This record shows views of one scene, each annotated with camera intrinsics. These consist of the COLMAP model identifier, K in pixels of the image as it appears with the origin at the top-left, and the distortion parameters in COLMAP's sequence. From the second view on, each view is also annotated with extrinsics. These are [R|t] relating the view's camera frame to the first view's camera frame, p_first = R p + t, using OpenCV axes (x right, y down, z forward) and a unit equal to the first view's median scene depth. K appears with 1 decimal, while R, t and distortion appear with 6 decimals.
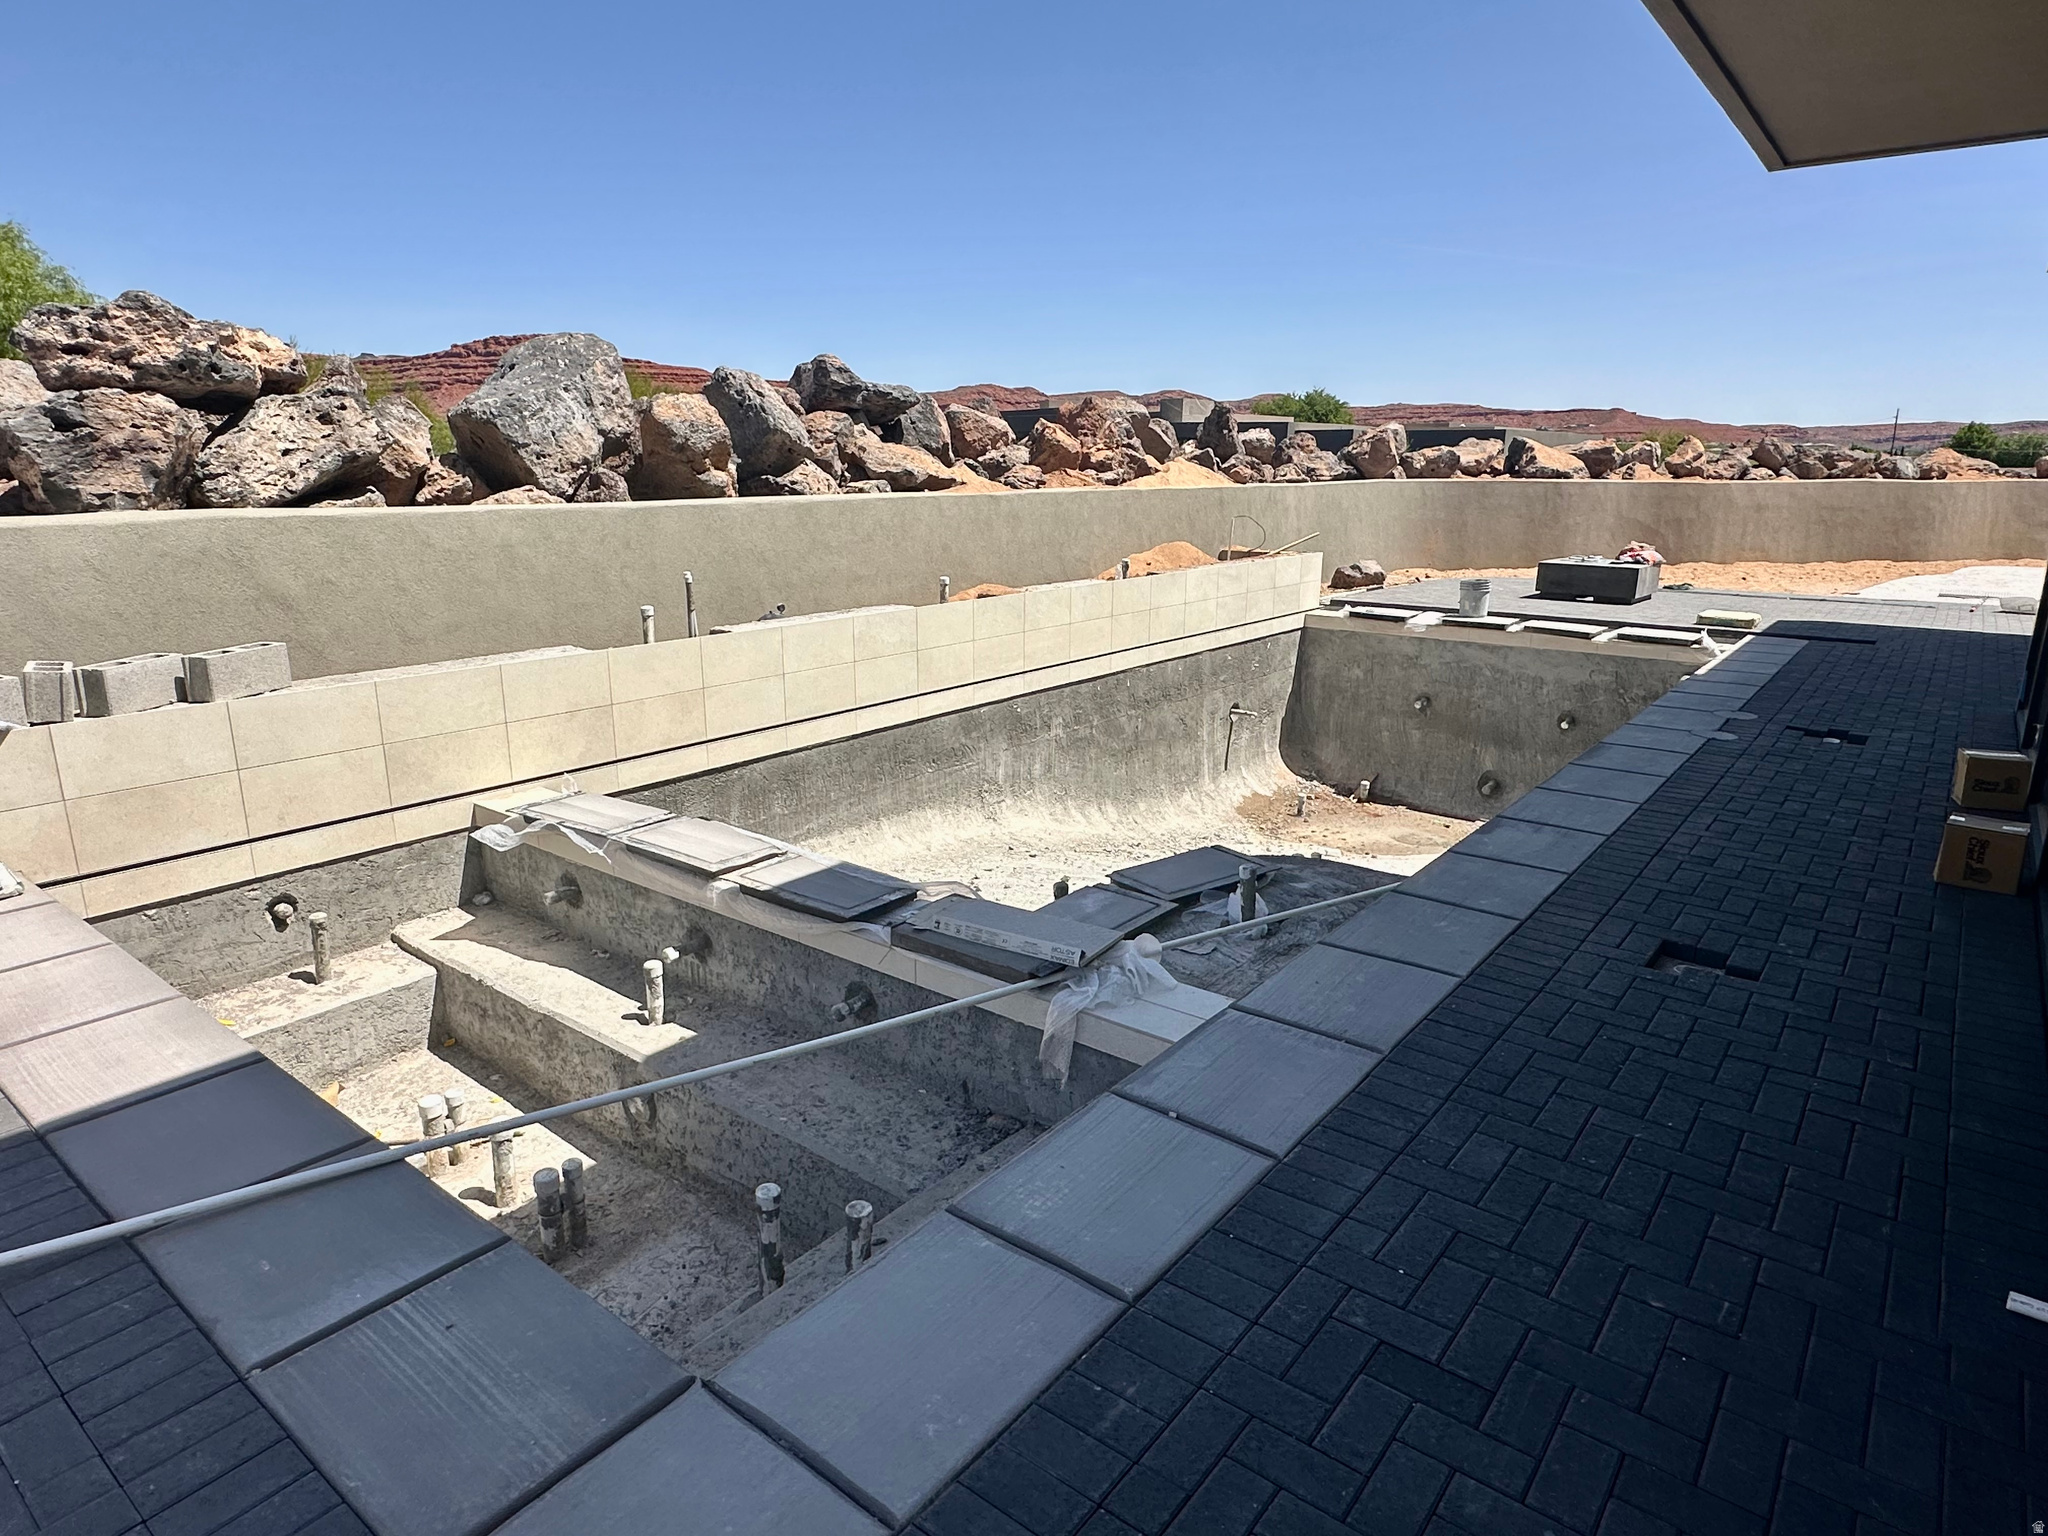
lens RADIAL K [[1191.4, 0, 984.4], [0, 1191.4, 764.6], [0, 0, 1]] dist [-0.004769, -0.000228]
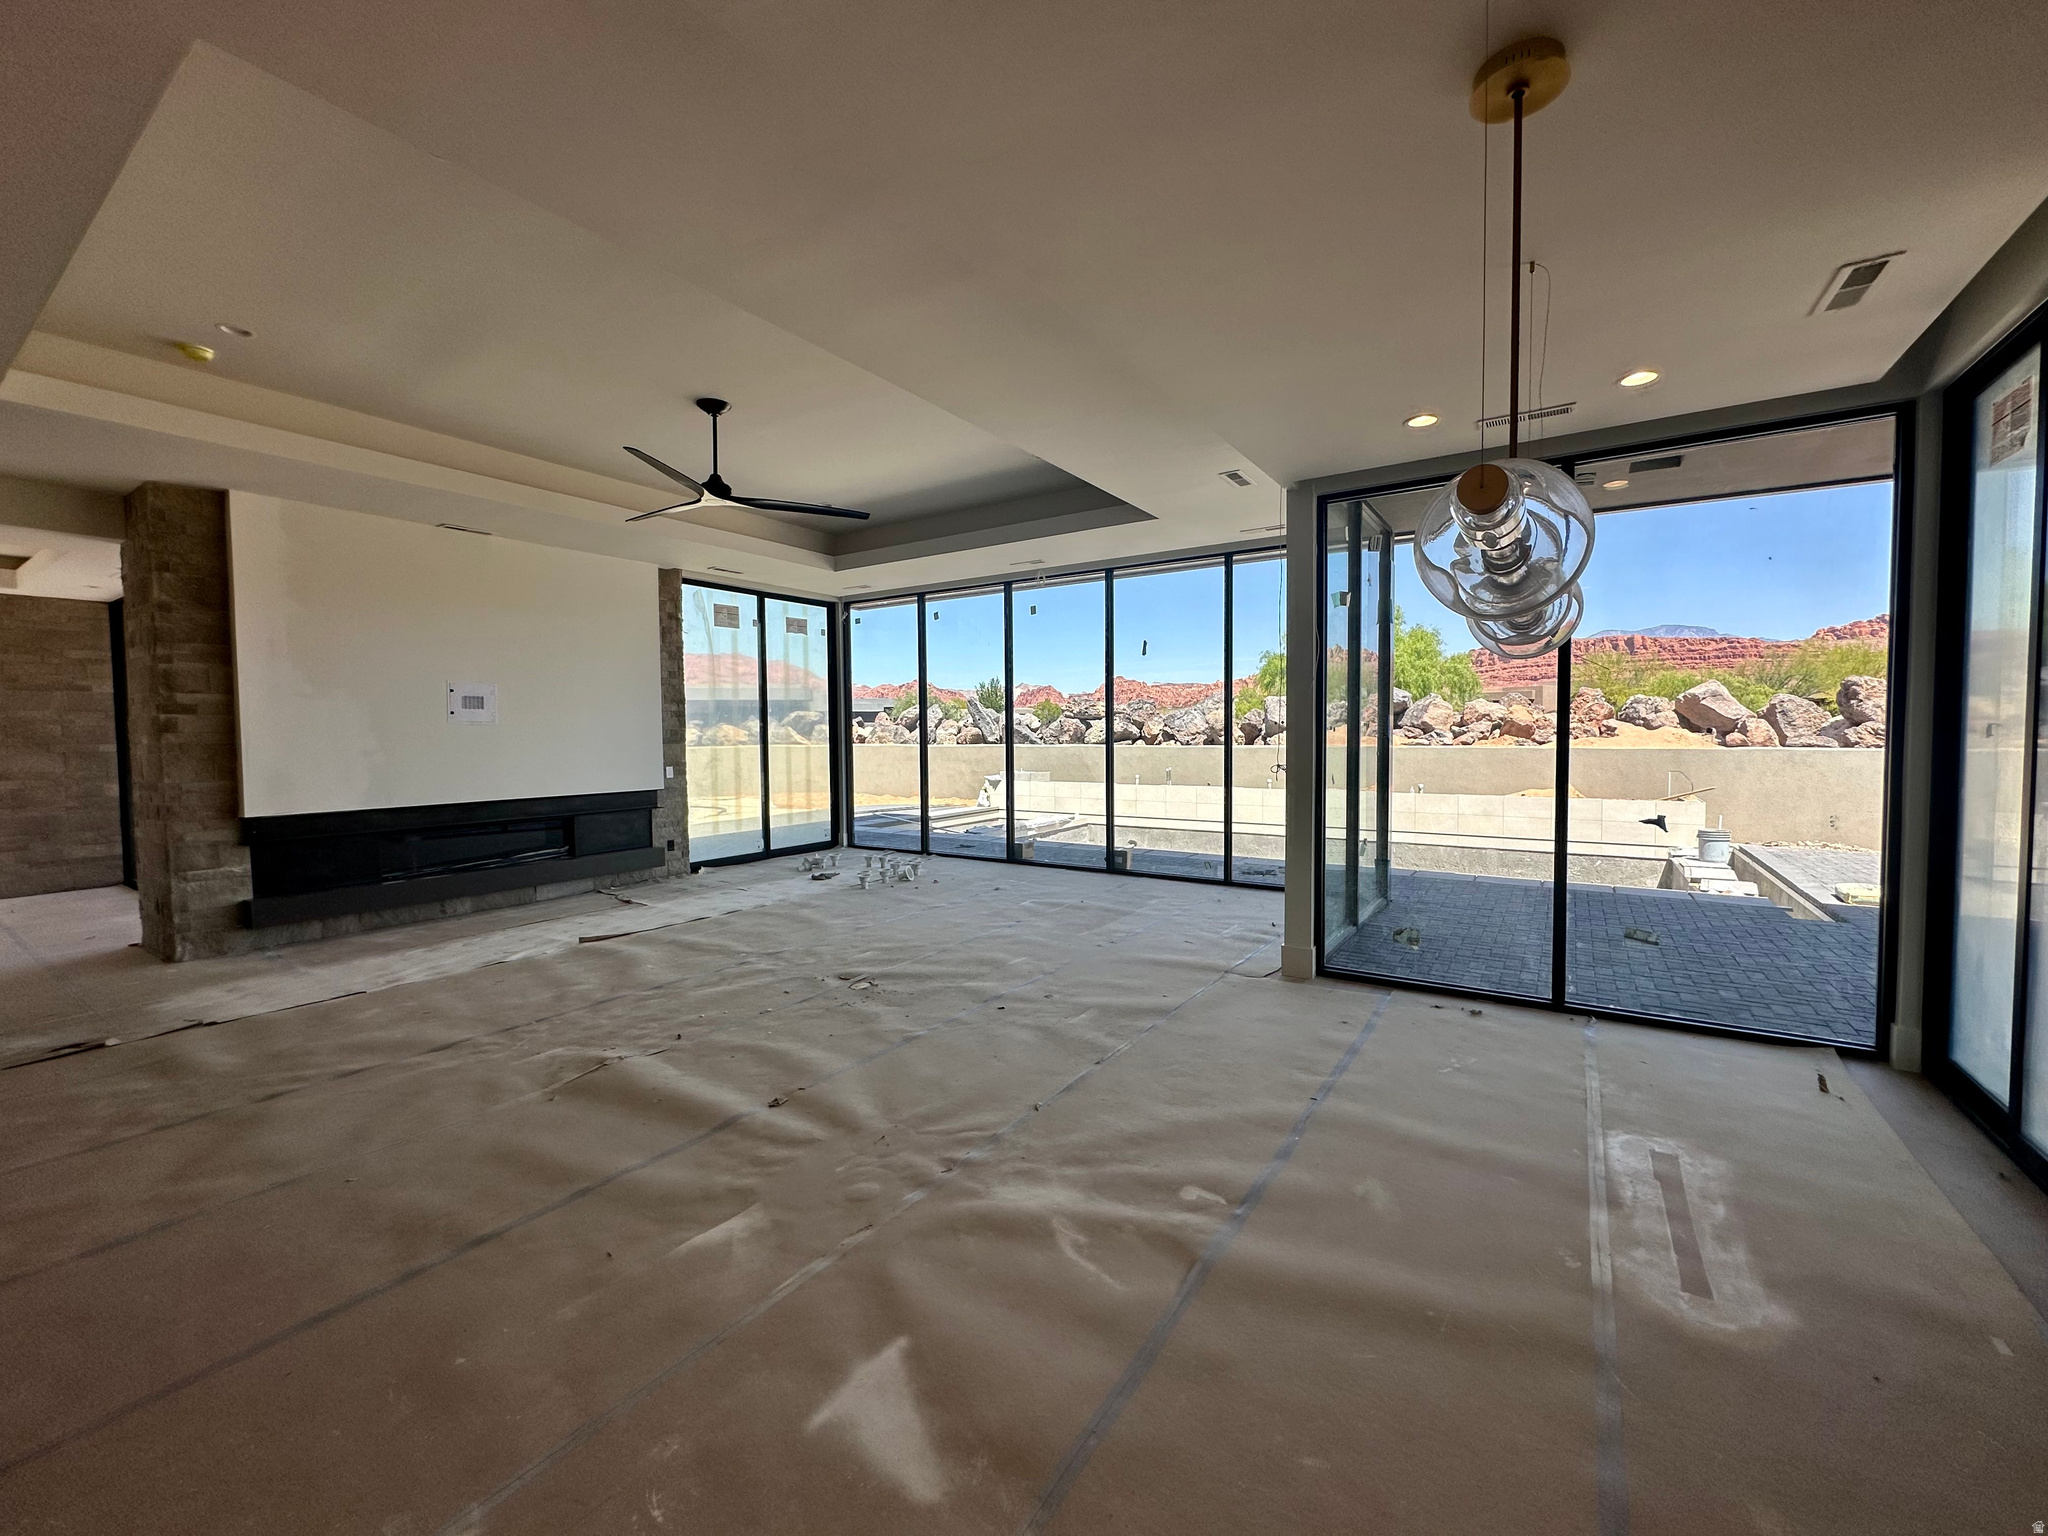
lens RADIAL K [[813.6, 0, 1032.4], [0, 813.6, 761.6], [0, 0, 1]] dist [0.000039, 0.000038]
pose [[0.101392, 0.031699, -0.994341, 1.996980], [-0.238217, 0.971189, 0.006670, -0.117307], [0.965905, 0.236193, 0.106022, 0.473786]]
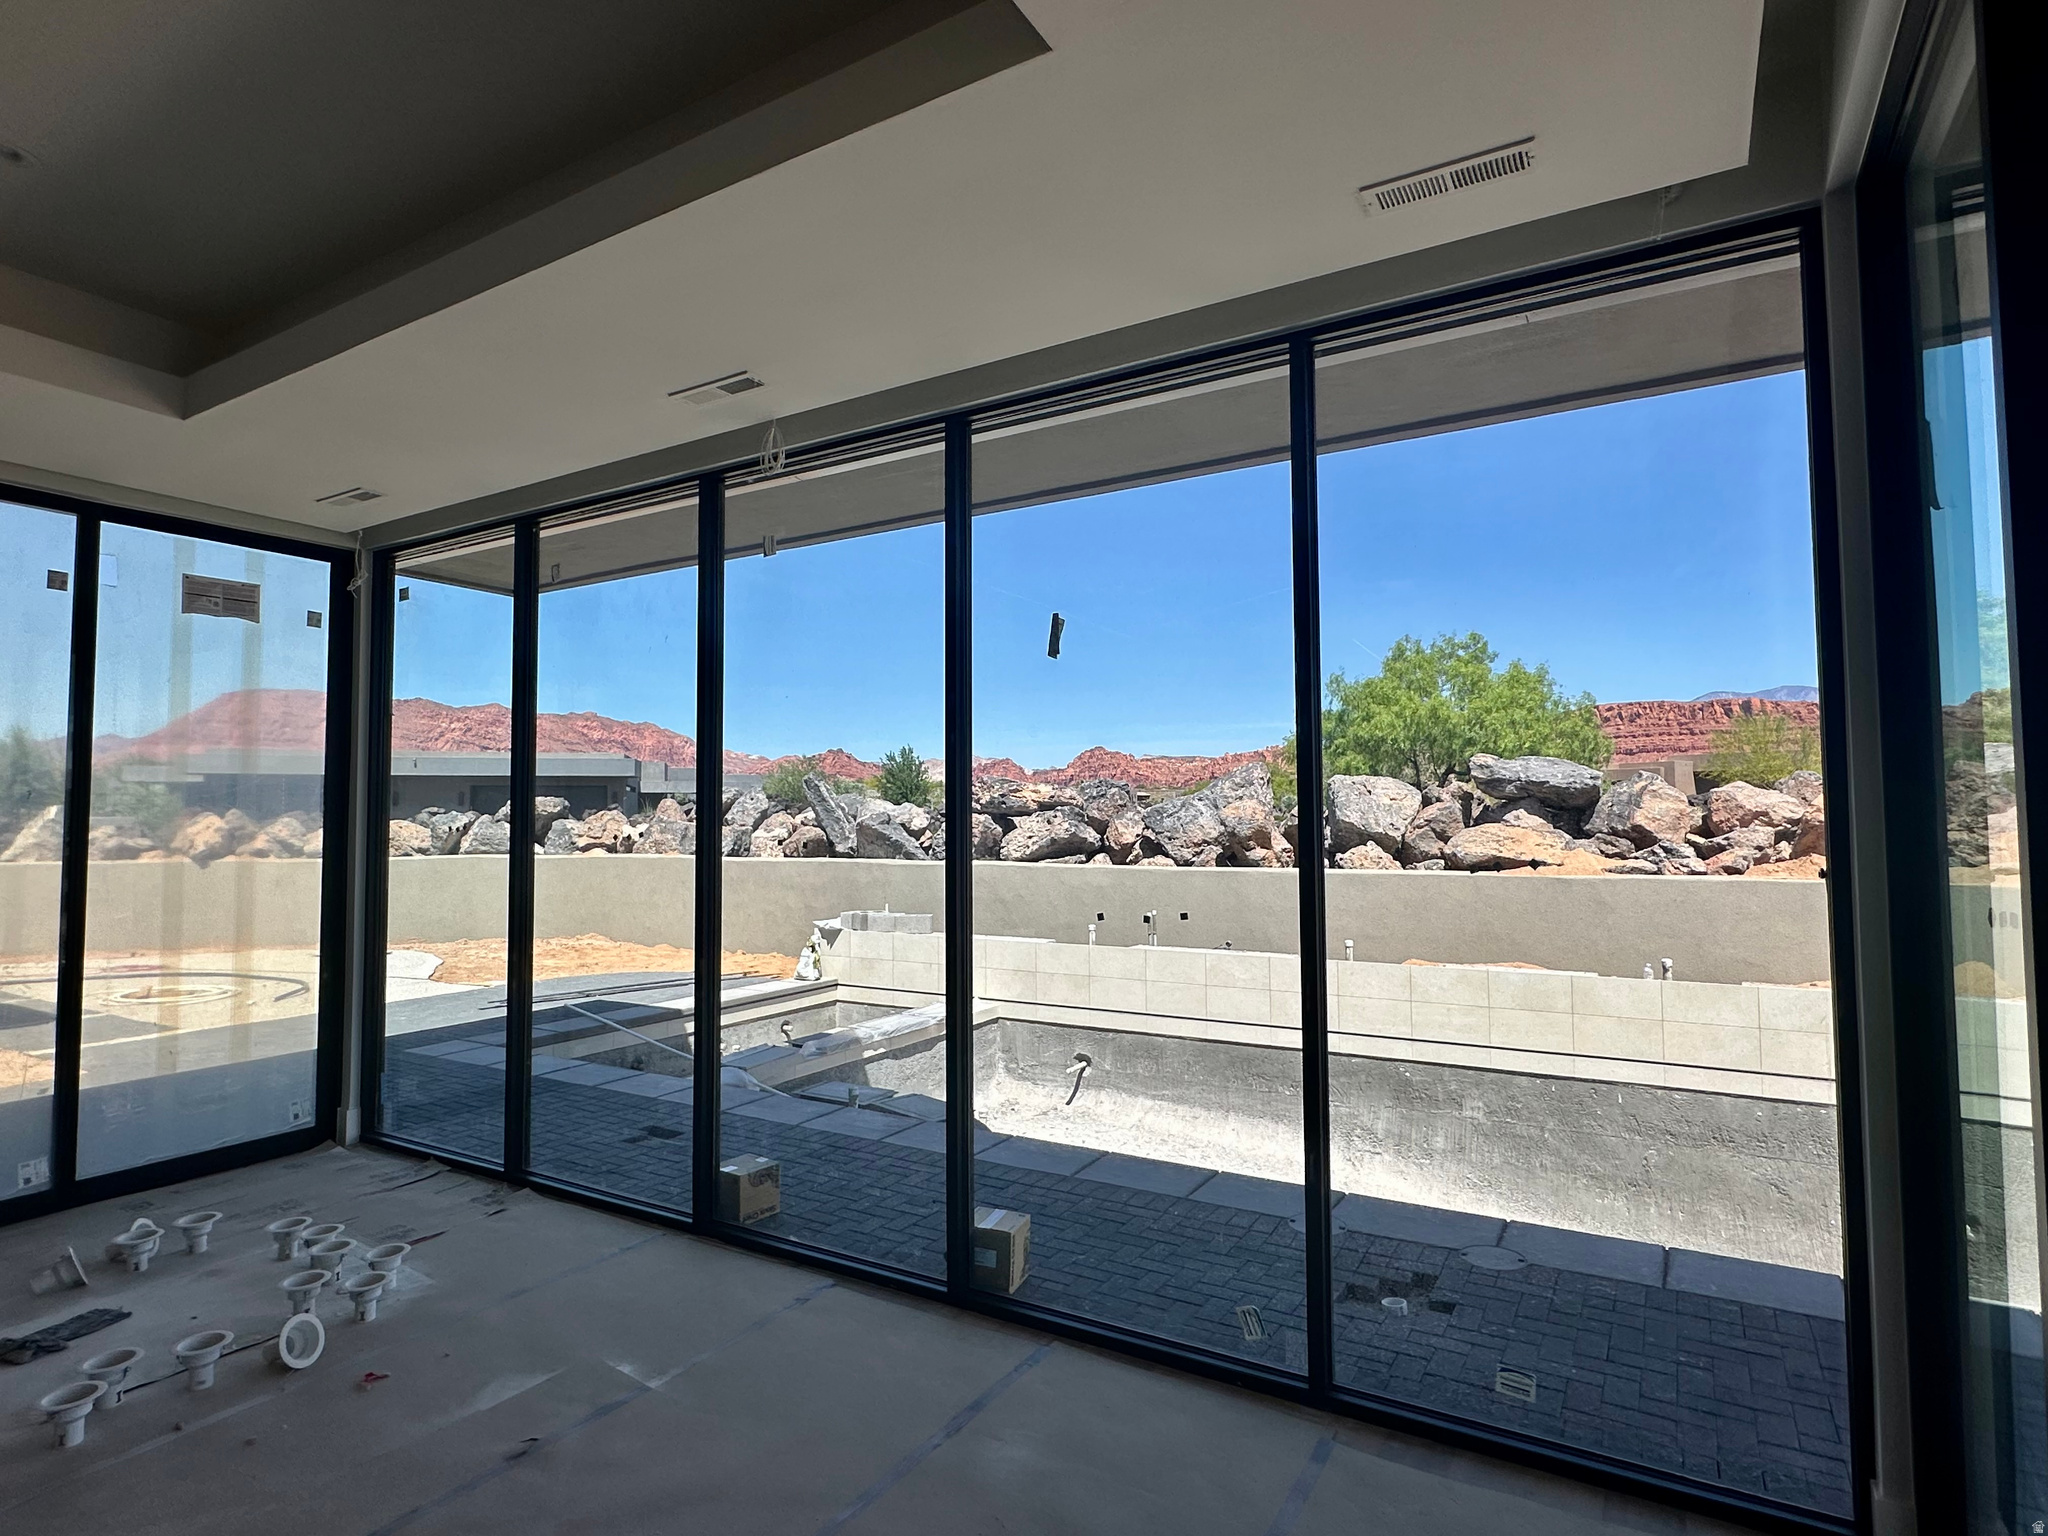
lens RADIAL K [[1079.7, 0, 1030.3], [0, 1079.7, 761.3], [0, 0, 1]] dist [-0.000956, -0.002442]
pose [[0.144504, -0.057317, -0.987843, 1.306904], [-0.239164, 0.966698, -0.091076, -0.202980], [0.960166, 0.249417, 0.125984, 0.667312]]
